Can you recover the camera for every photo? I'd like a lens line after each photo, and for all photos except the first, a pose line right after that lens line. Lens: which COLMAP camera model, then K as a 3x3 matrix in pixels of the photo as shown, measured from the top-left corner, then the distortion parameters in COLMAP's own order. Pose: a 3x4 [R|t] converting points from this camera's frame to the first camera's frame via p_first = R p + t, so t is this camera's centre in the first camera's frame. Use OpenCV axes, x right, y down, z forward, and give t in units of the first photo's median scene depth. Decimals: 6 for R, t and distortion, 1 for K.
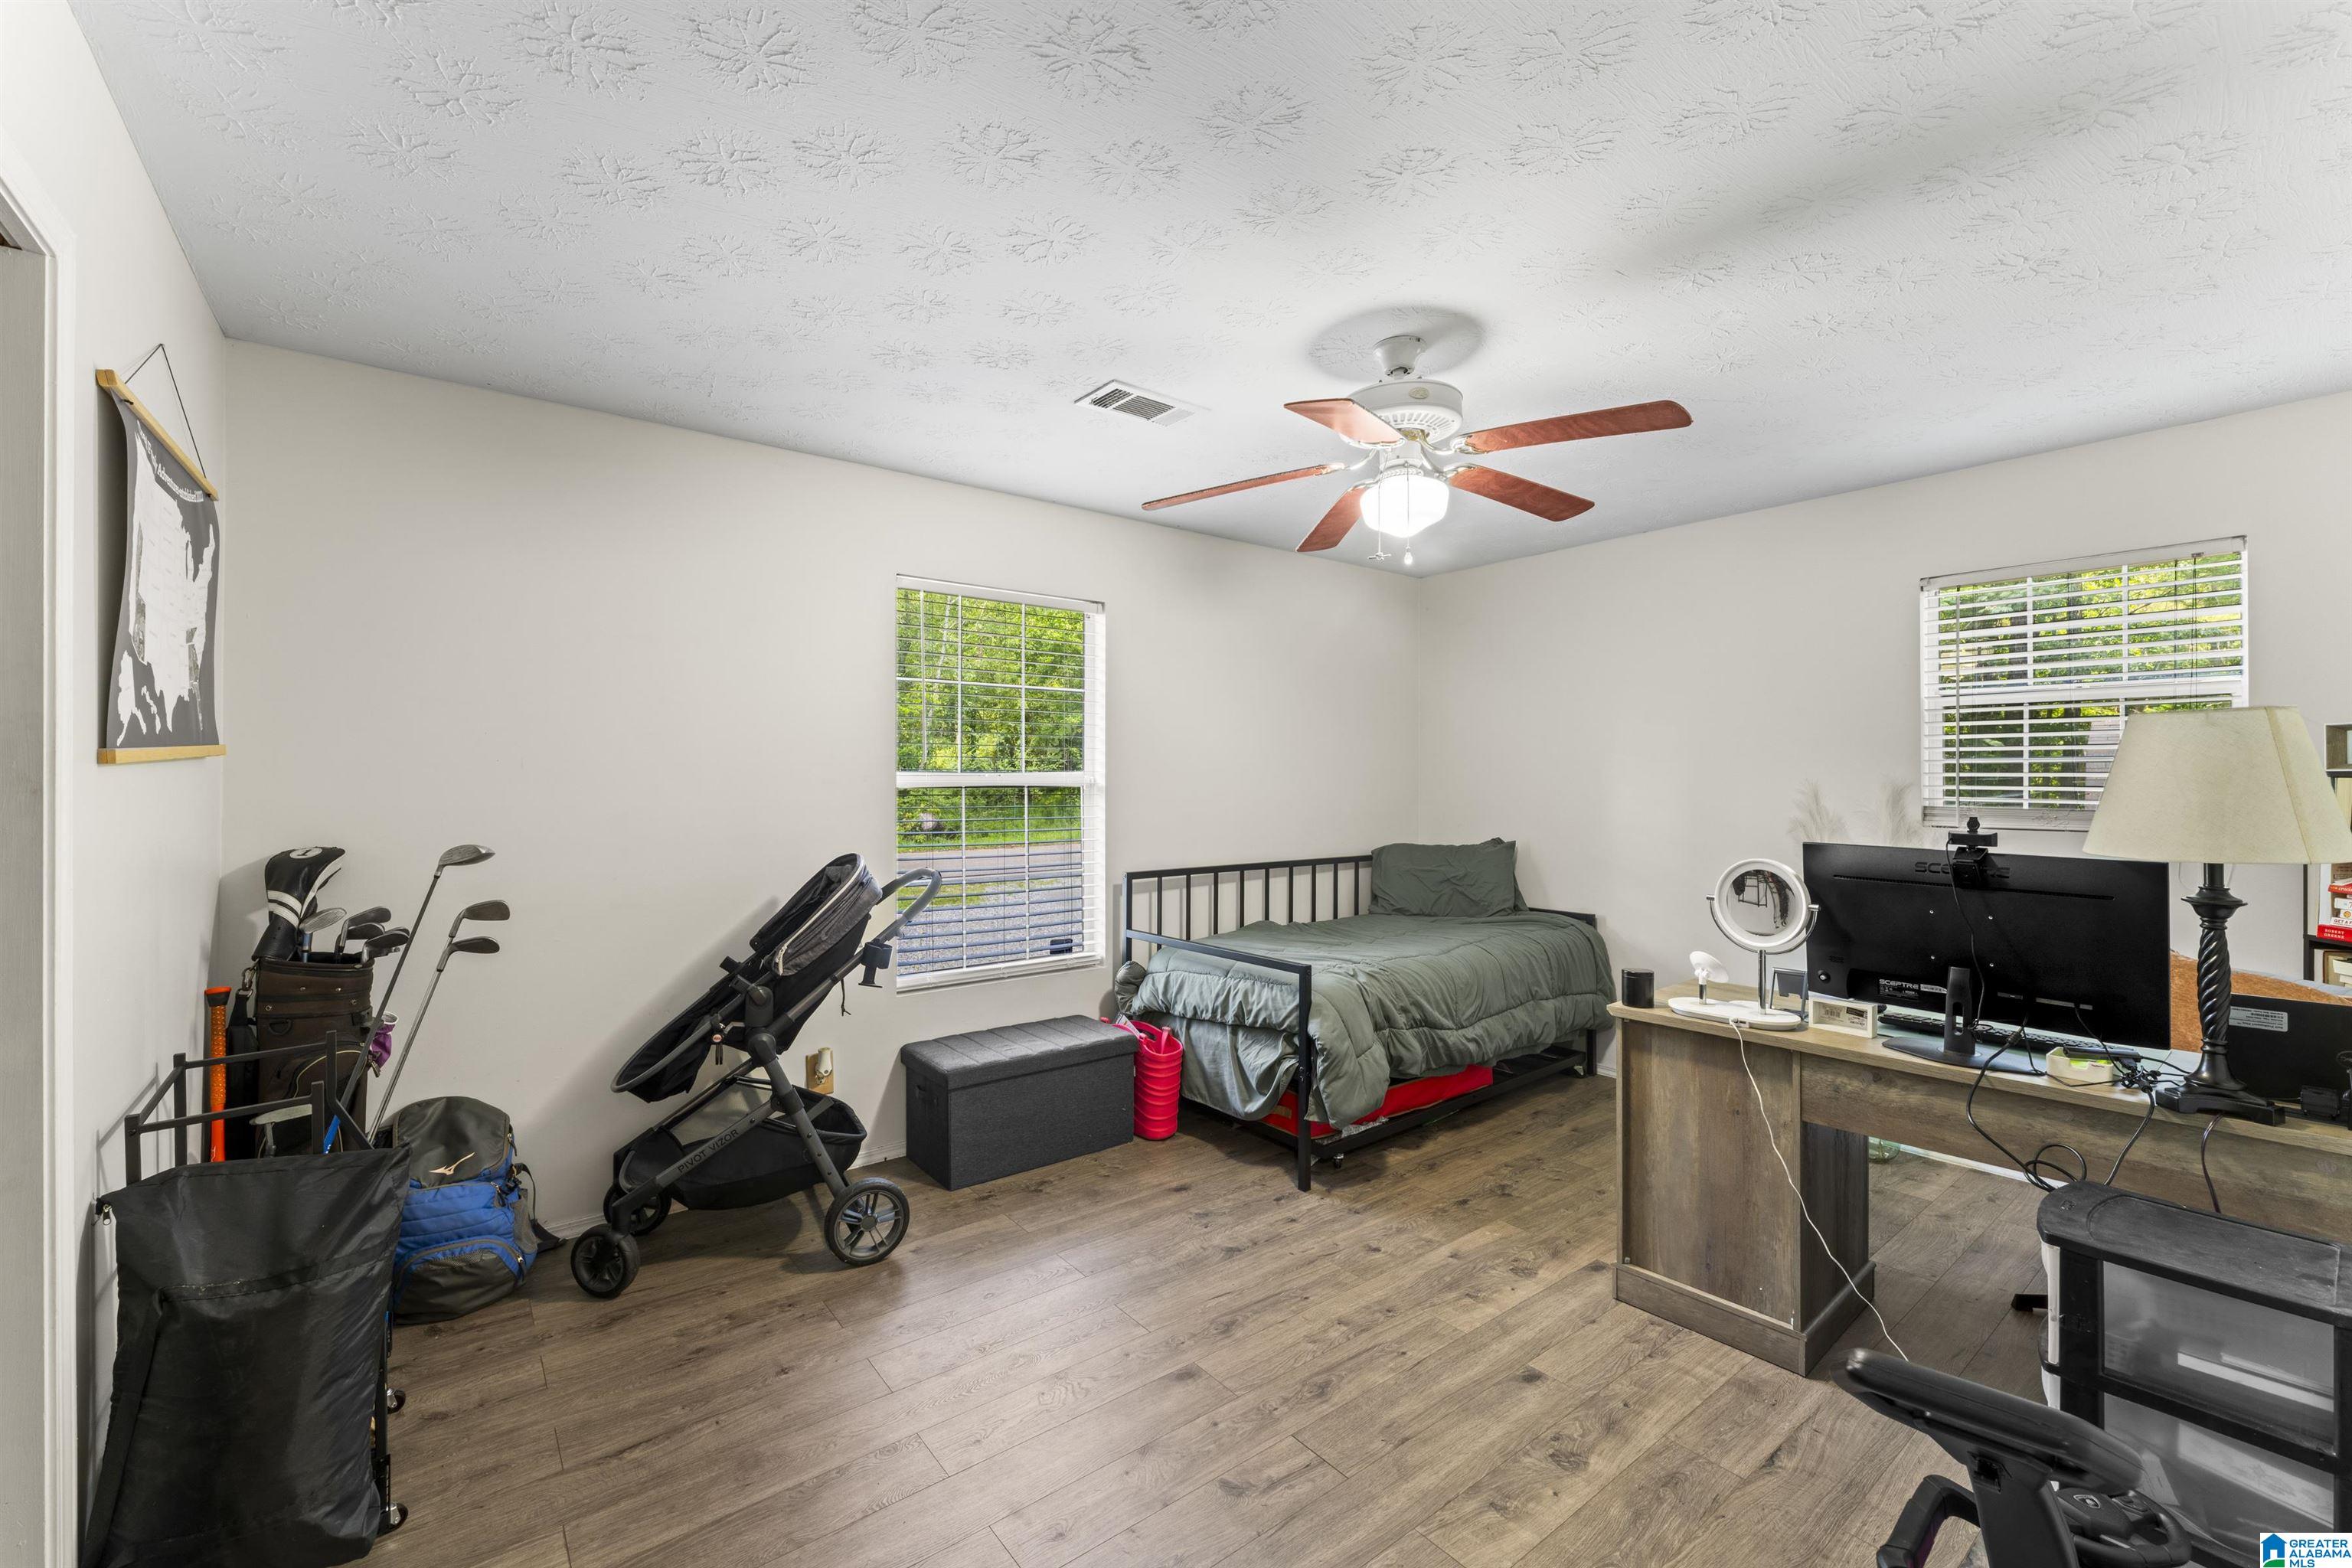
lens RADIAL K [[980.6, 0, 1176.0], [0, 980.6, 784.0], [0, 0, 1]] dist [-0.000258, -0.000005]
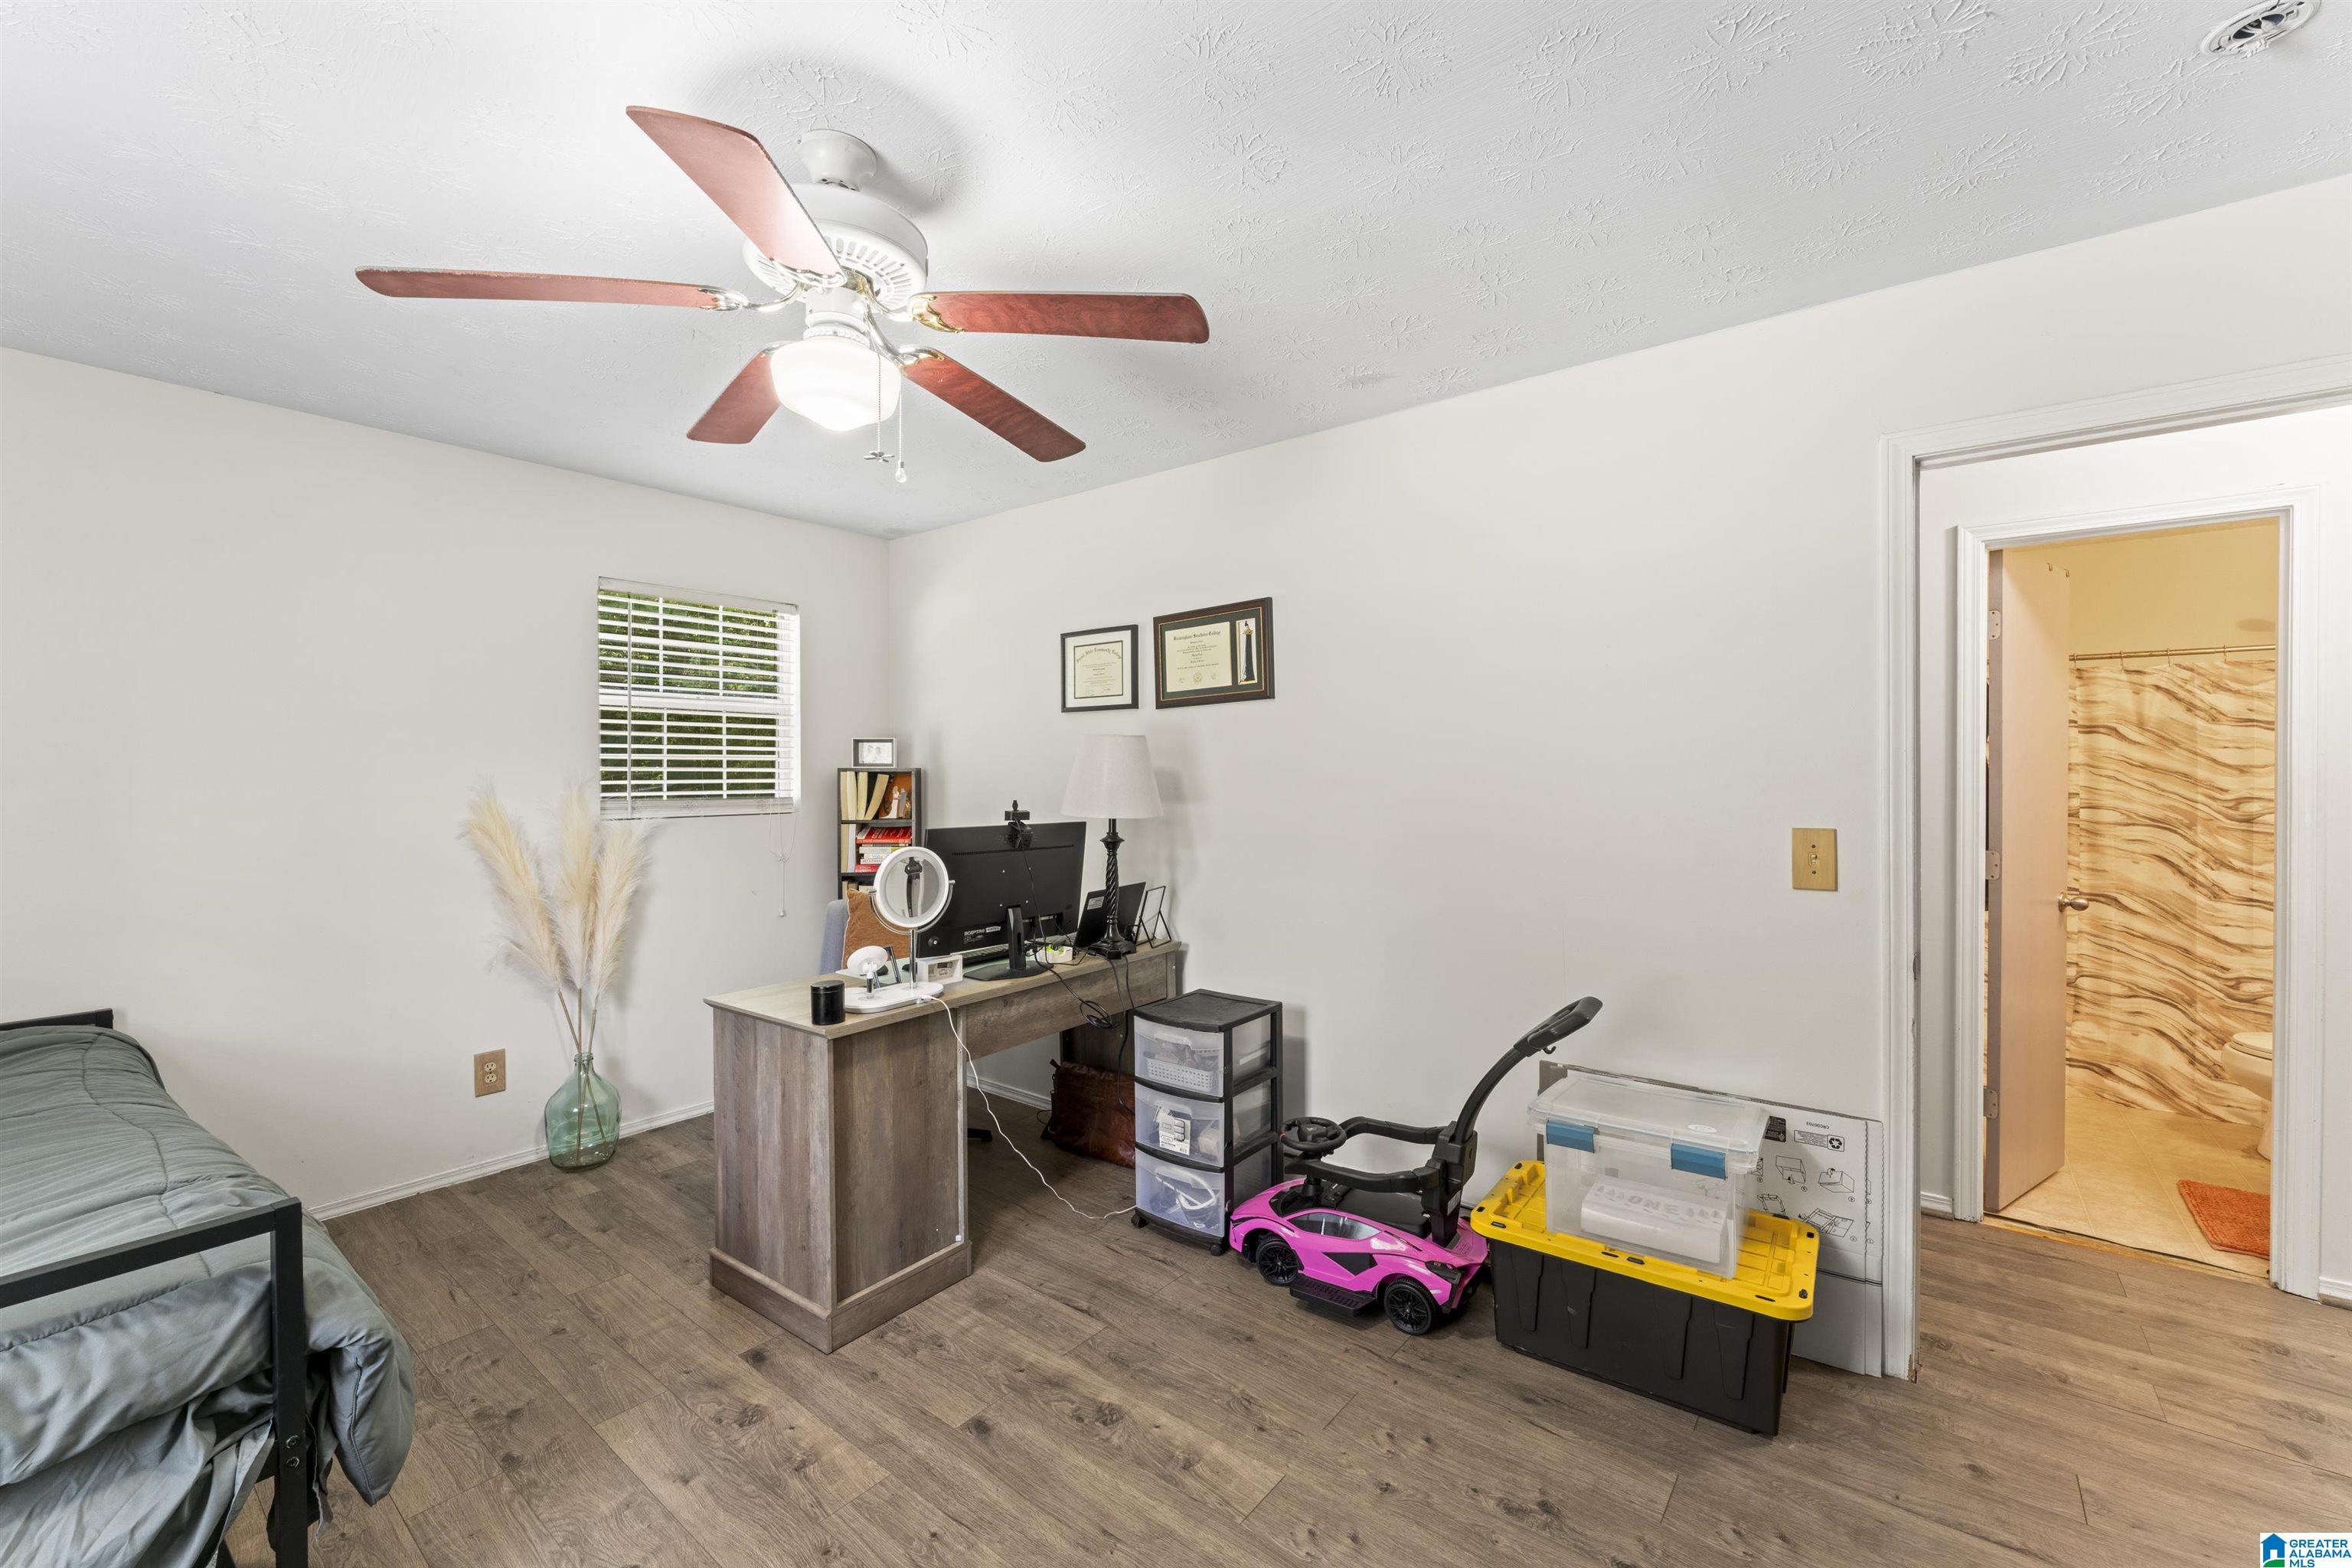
lens RADIAL K [[952.3, 0, 1178.3], [0, 952.3, 787.1], [0, 0, 1]] dist [-0.005299, 0.000038]
pose [[-0.242741, -0.014682, 0.969980, -0.509038], [0.007599, 0.999826, 0.017035, -0.005420], [-0.970061, 0.011506, -0.242587, 0.981825]]
